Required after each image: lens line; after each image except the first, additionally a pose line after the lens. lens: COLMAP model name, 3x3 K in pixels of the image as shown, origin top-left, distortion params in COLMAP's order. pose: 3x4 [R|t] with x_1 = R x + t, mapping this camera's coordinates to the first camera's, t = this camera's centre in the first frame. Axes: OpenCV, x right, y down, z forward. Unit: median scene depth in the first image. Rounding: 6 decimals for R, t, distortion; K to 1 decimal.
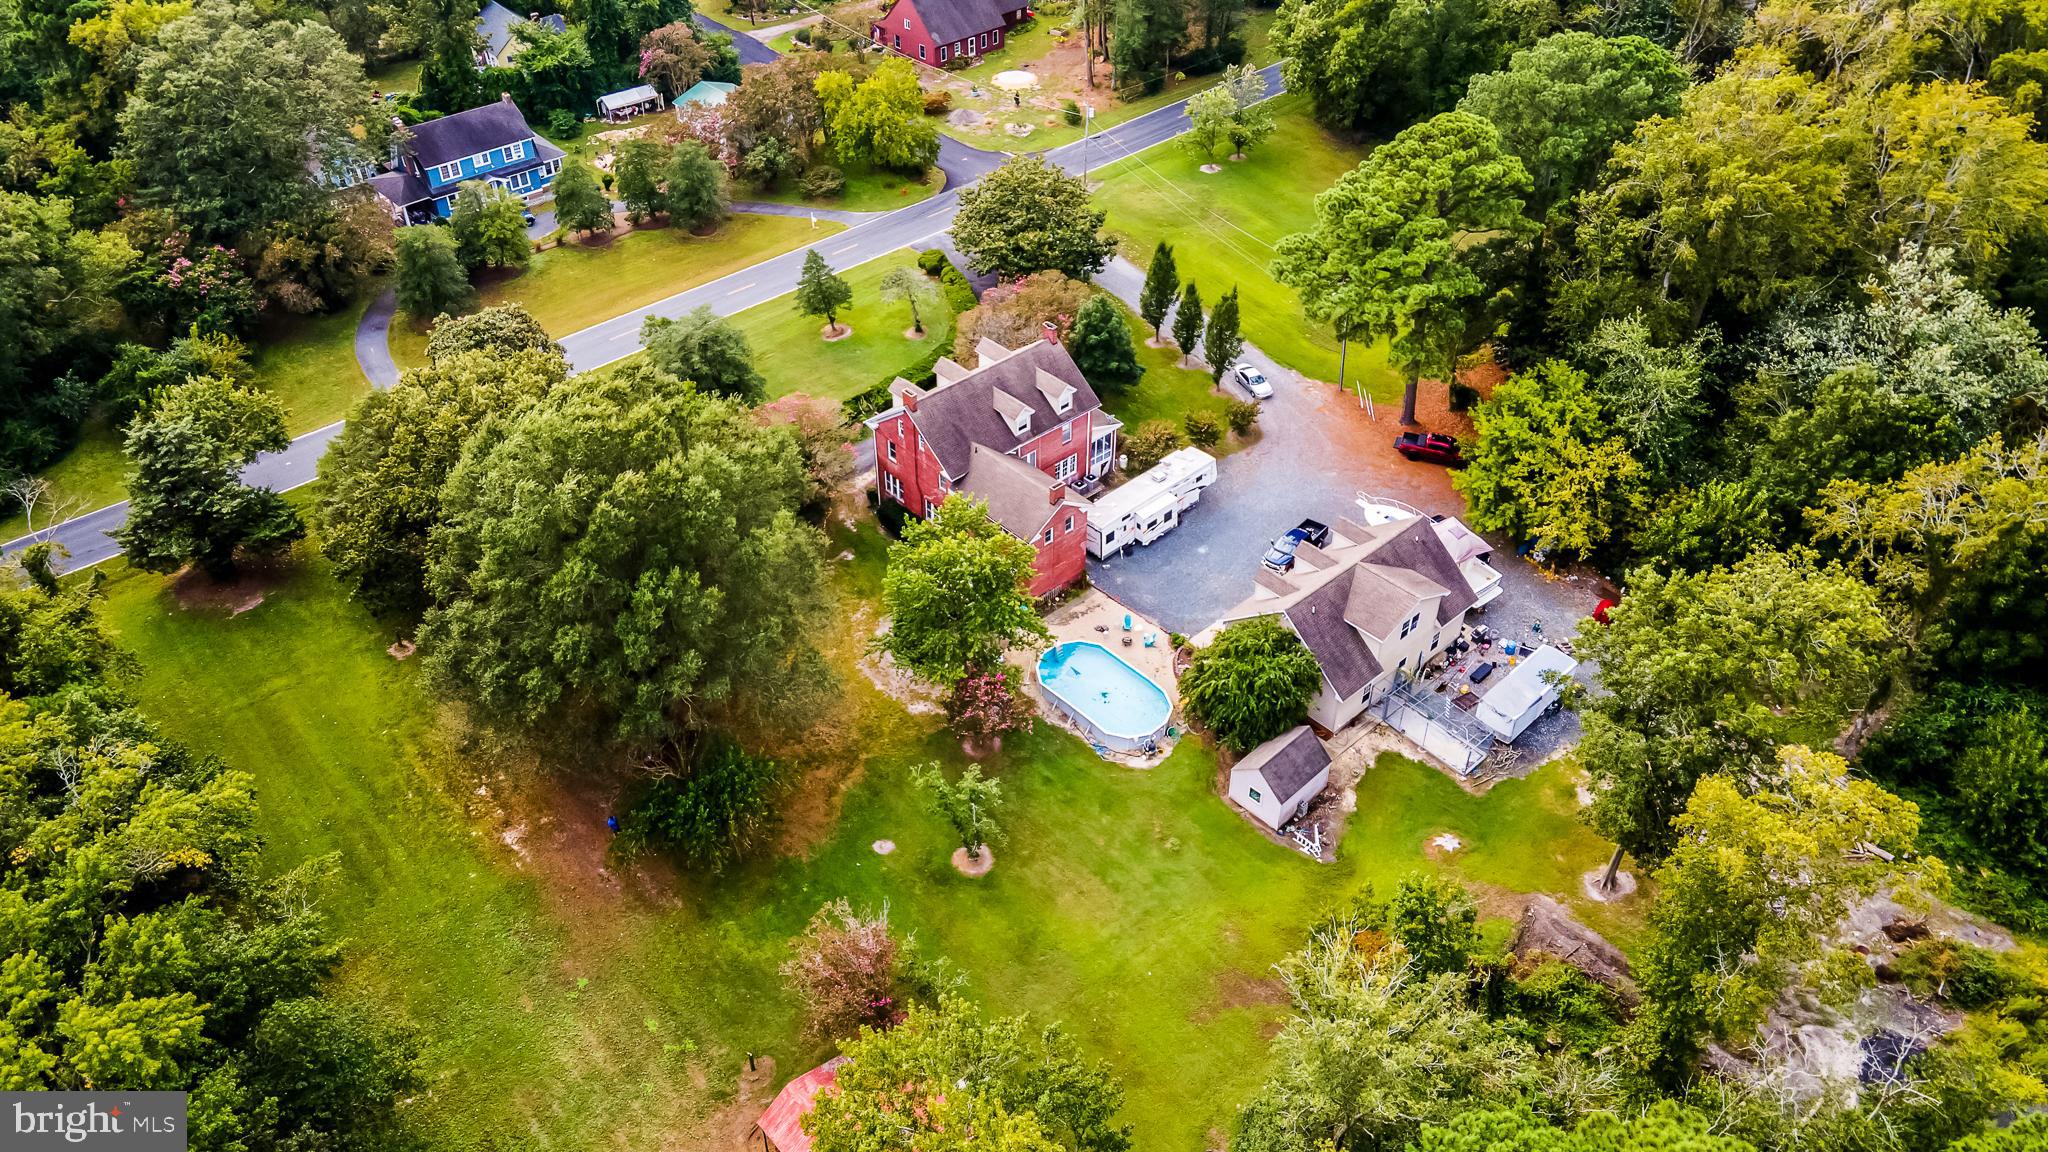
lens RADIAL K [[1460.4, 0, 1010.5], [0, 1460.4, 576.6], [0, 0, 1]] dist [0.048665, -0.000341]
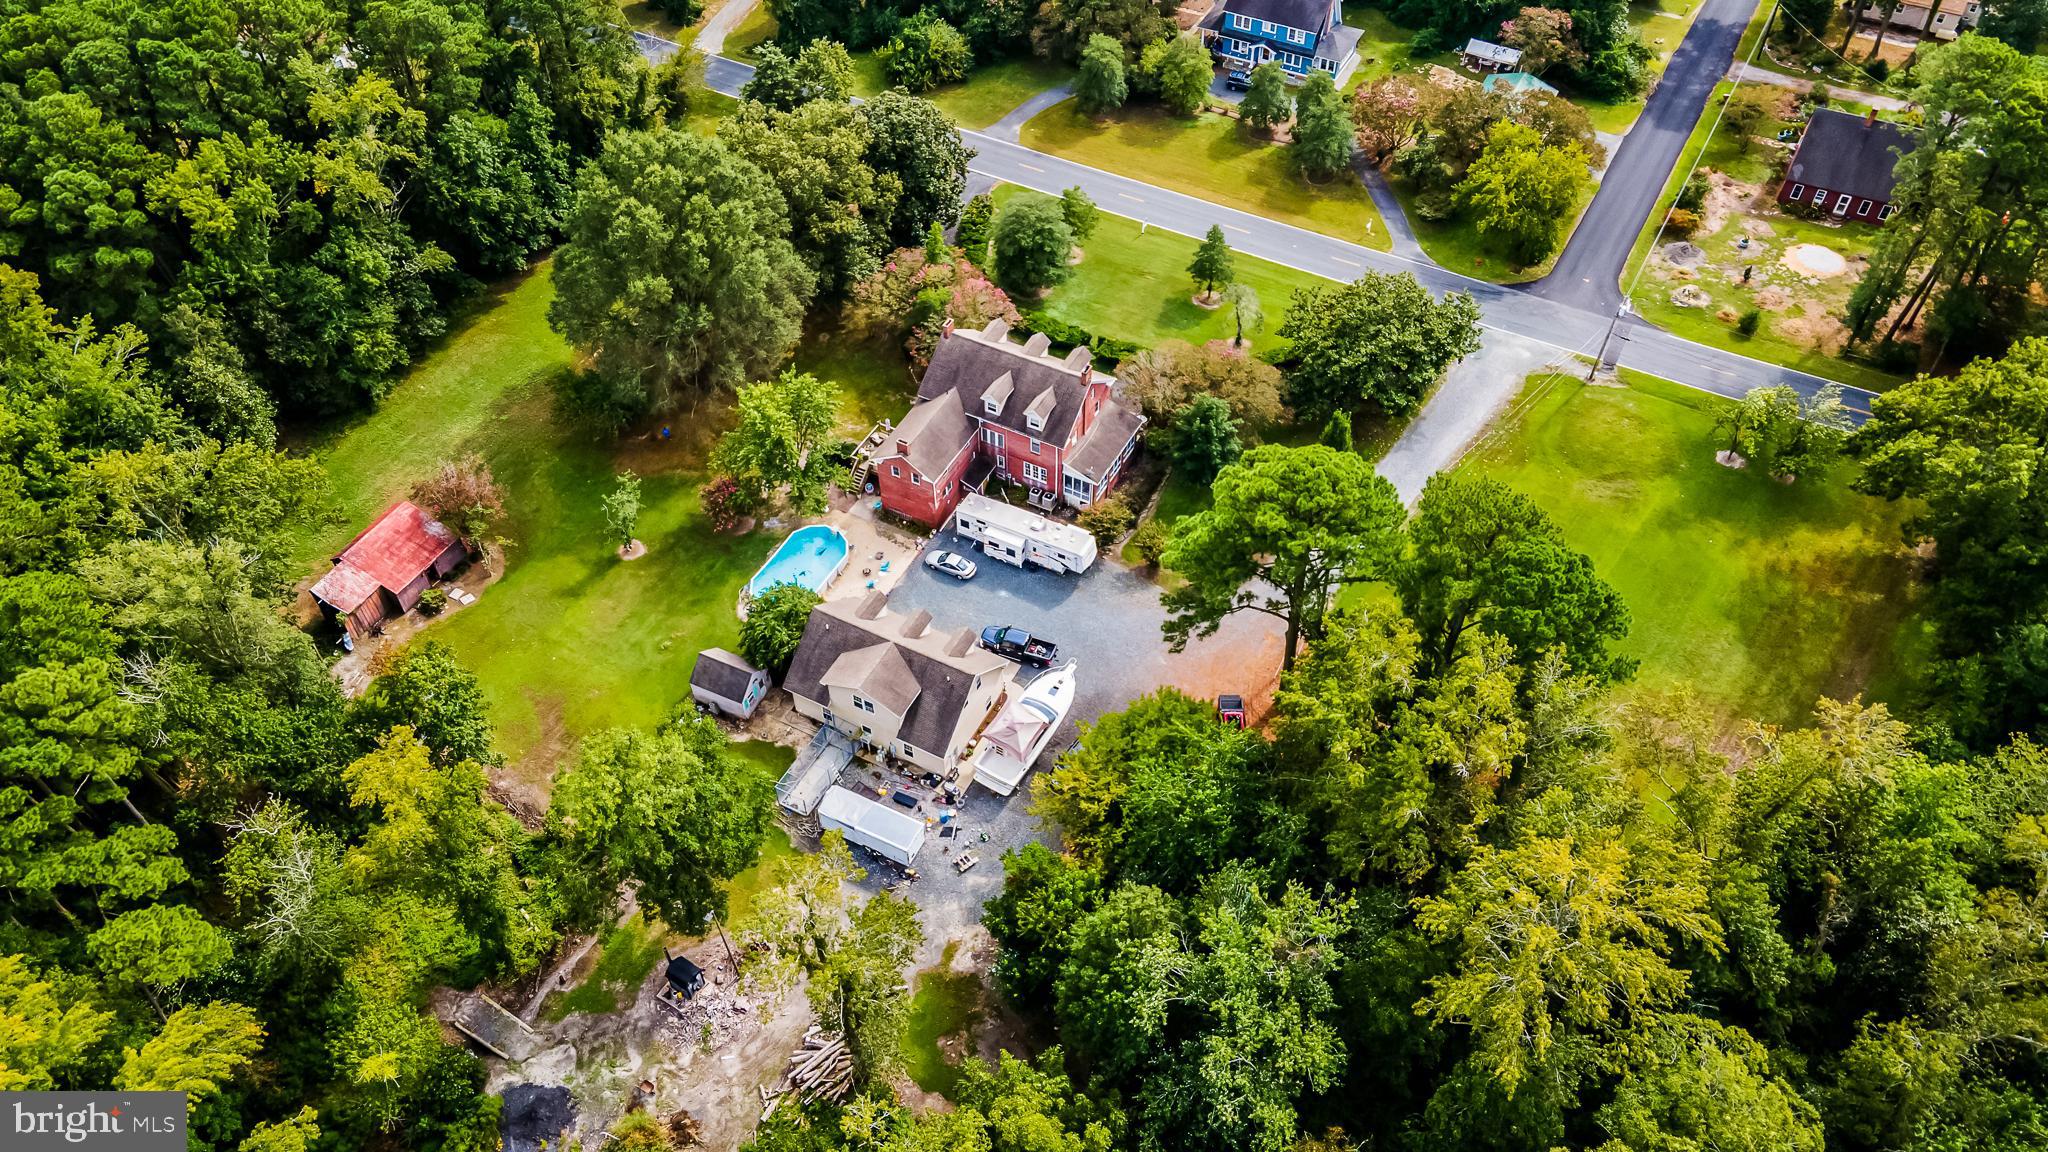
lens RADIAL K [[1460.4, 0, 1010.5], [0, 1460.4, 576.6], [0, 0, 1]] dist [0.048665, -0.000341]
pose [[0.337086, 0.710061, -0.618212, 0.827473], [-0.592306, 0.670354, 0.446989, -0.539219], [0.731811, 0.215497, 0.646540, 0.265118]]
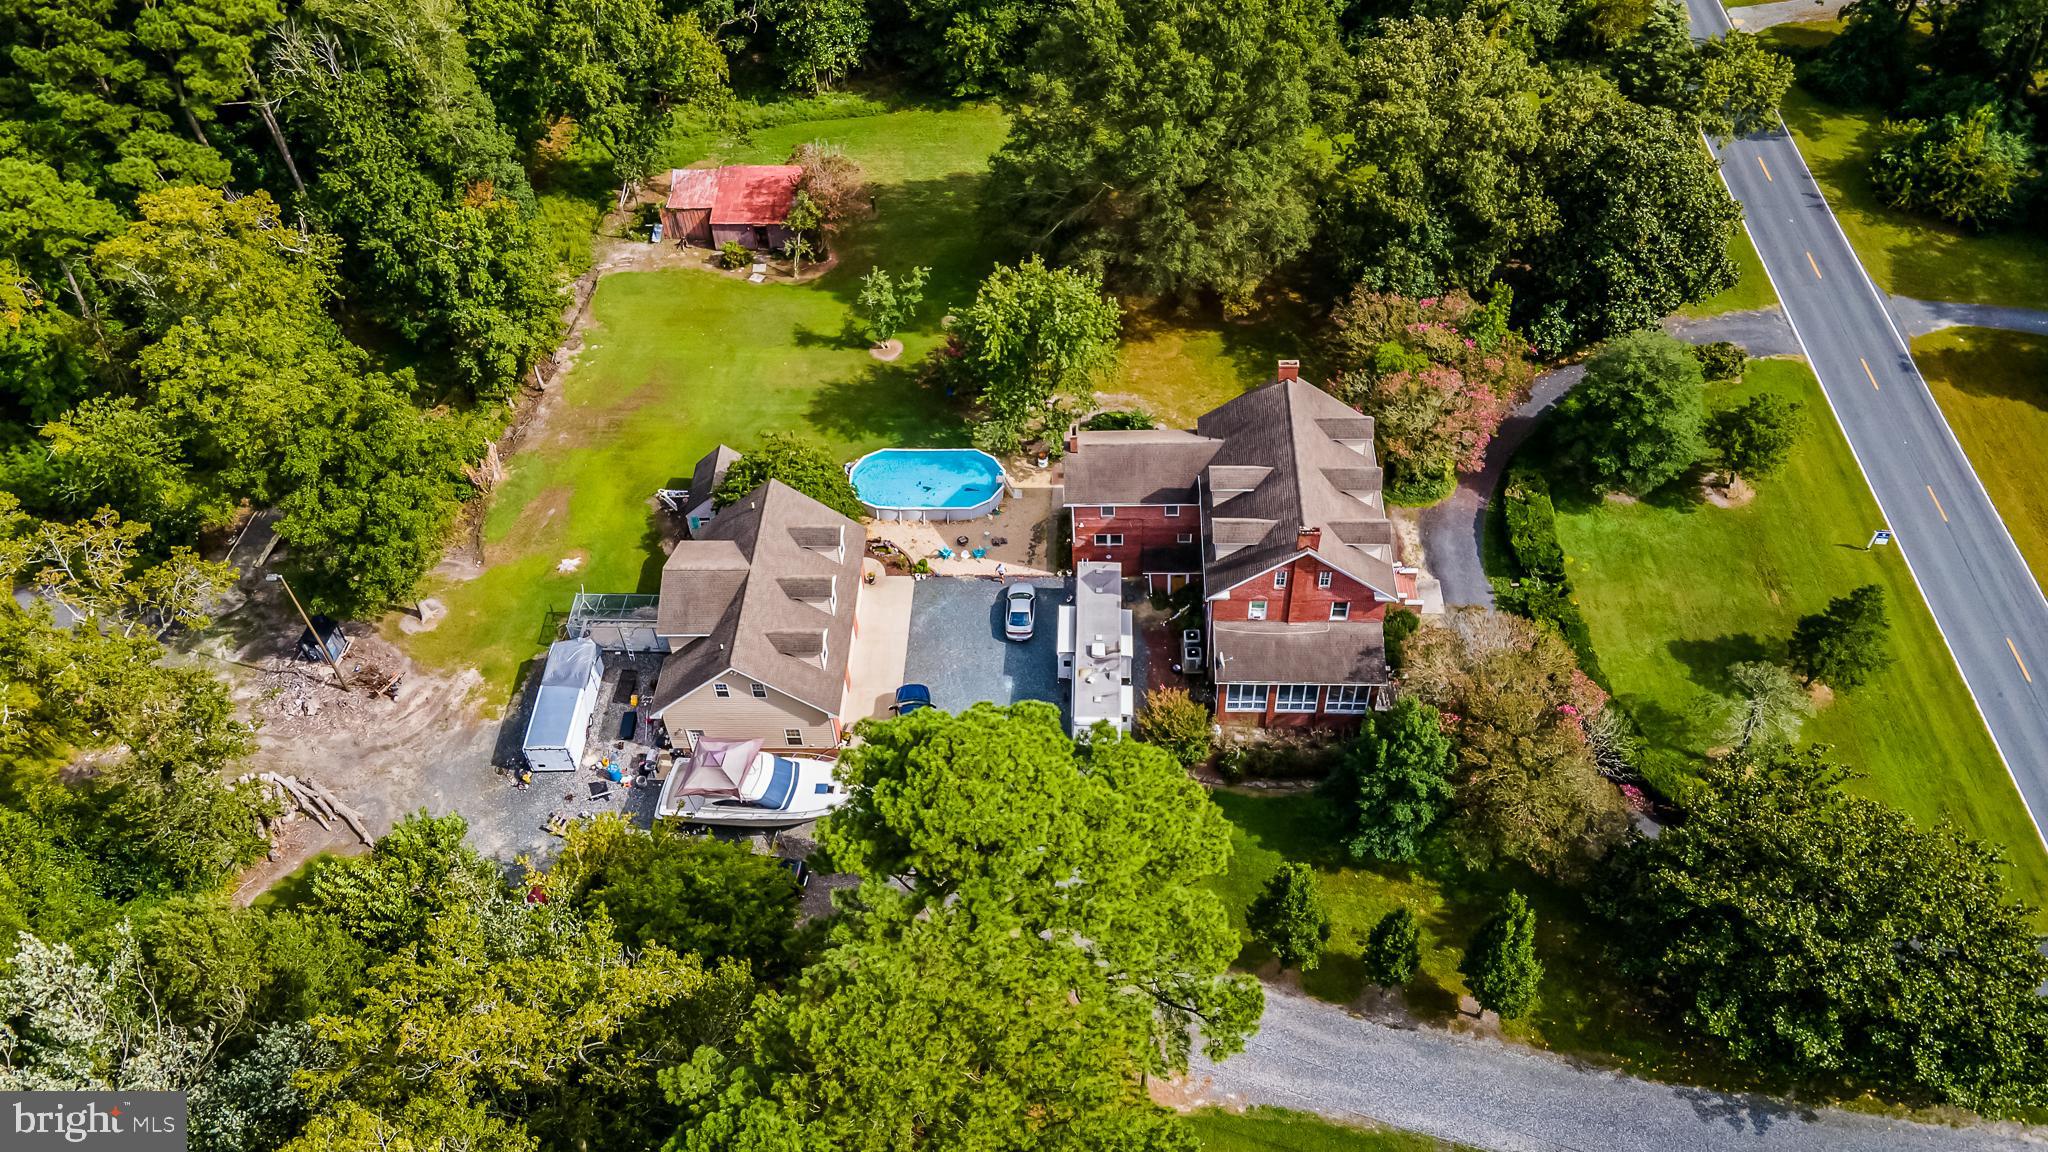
lens RADIAL K [[1460.4, 0, 1010.5], [0, 1460.4, 576.6], [0, 0, 1]] dist [0.048665, -0.000341]
pose [[-0.681114, 0.560640, -0.470921, 0.469635], [-0.448386, 0.189073, 0.873614, -0.717133], [0.578822, 0.806185, 0.122603, 0.857008]]
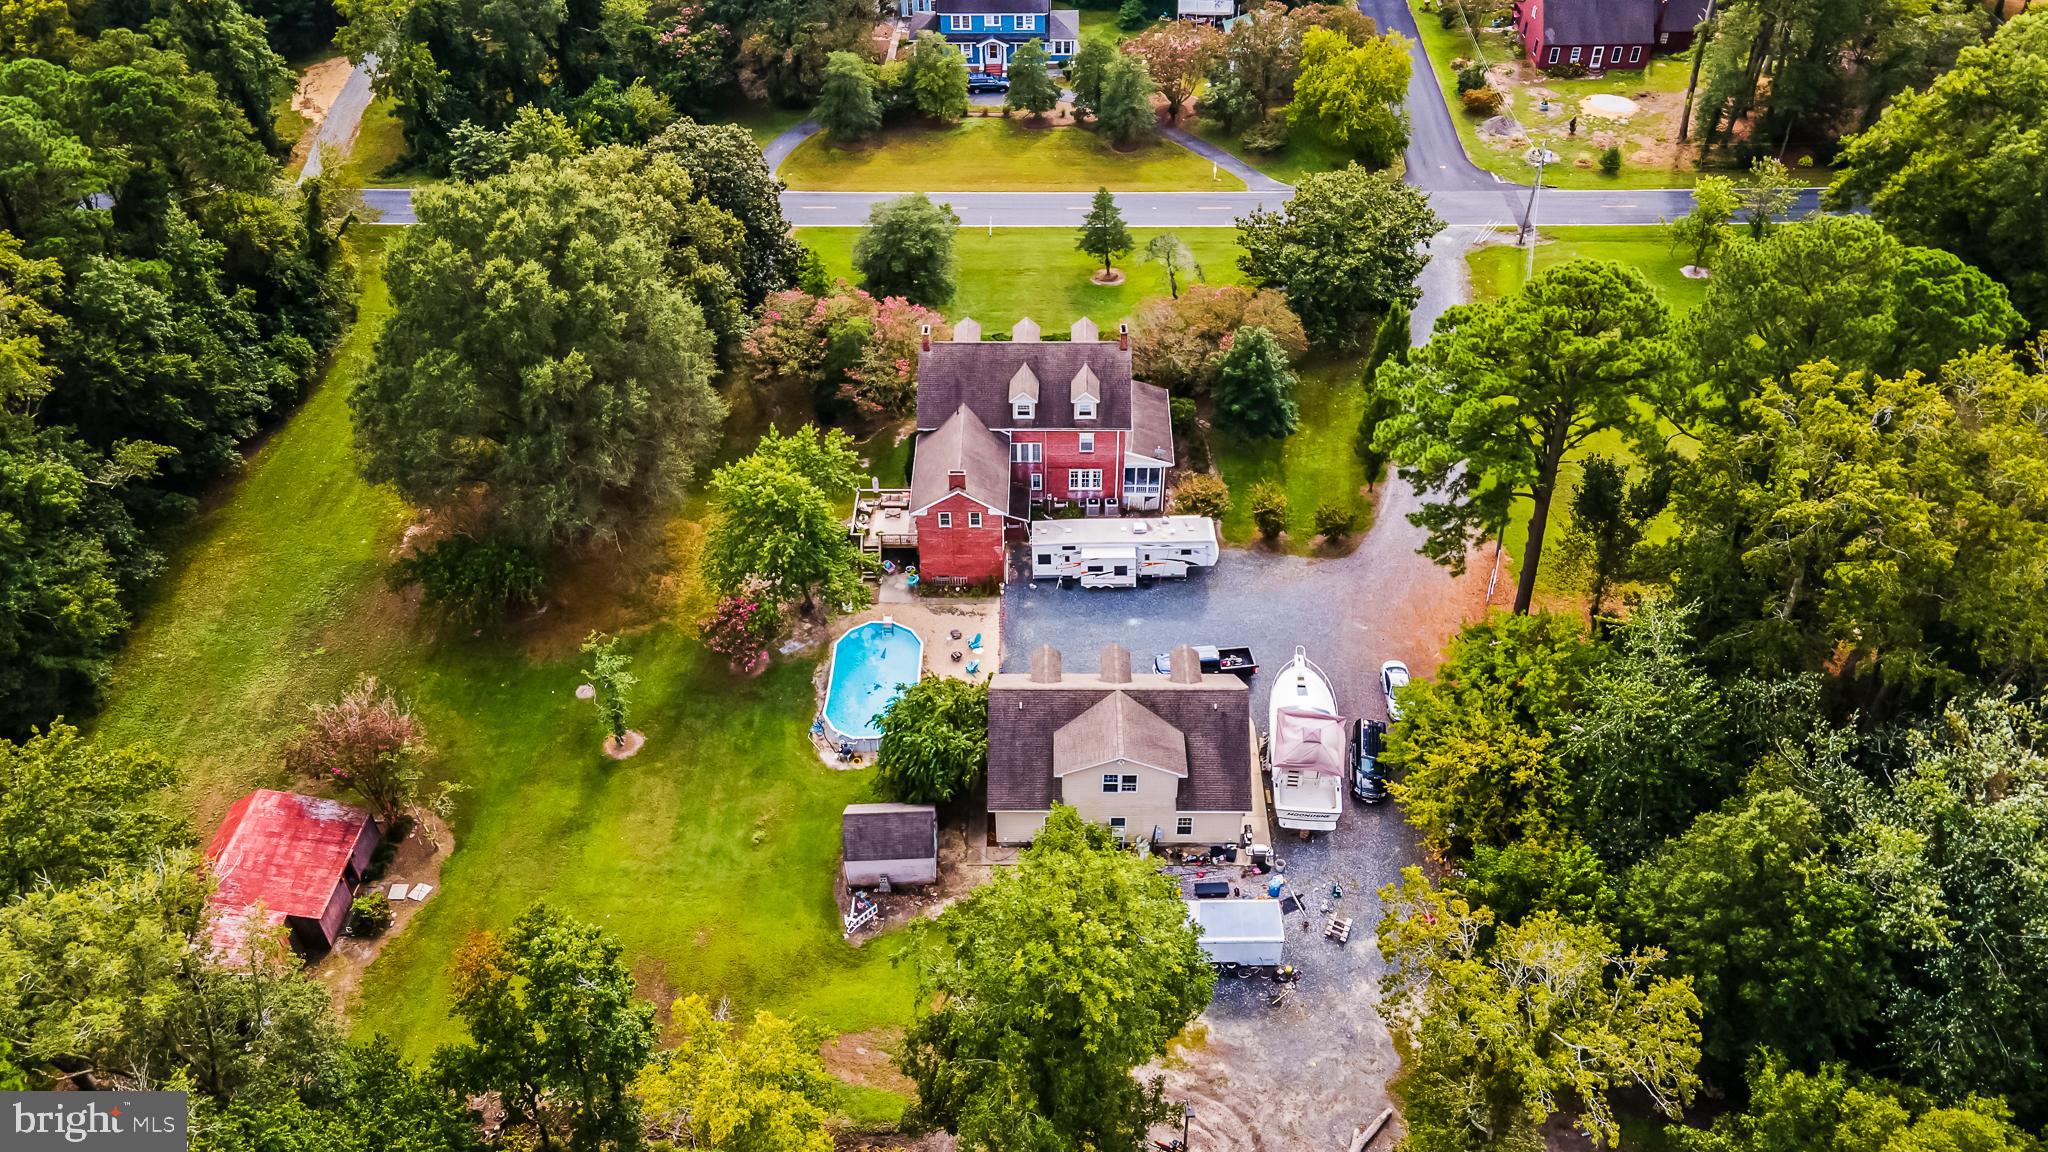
lens RADIAL K [[1513.8, 0, 1037.0], [0, 1513.8, 549.2], [0, 0, 1]] dist [0.052420, 0.002432]
pose [[0.736368, 0.442554, -0.511770, 0.538031], [-0.430904, 0.889920, 0.149547, -0.169322], [0.521617, 0.110402, 0.846007, 0.188773]]
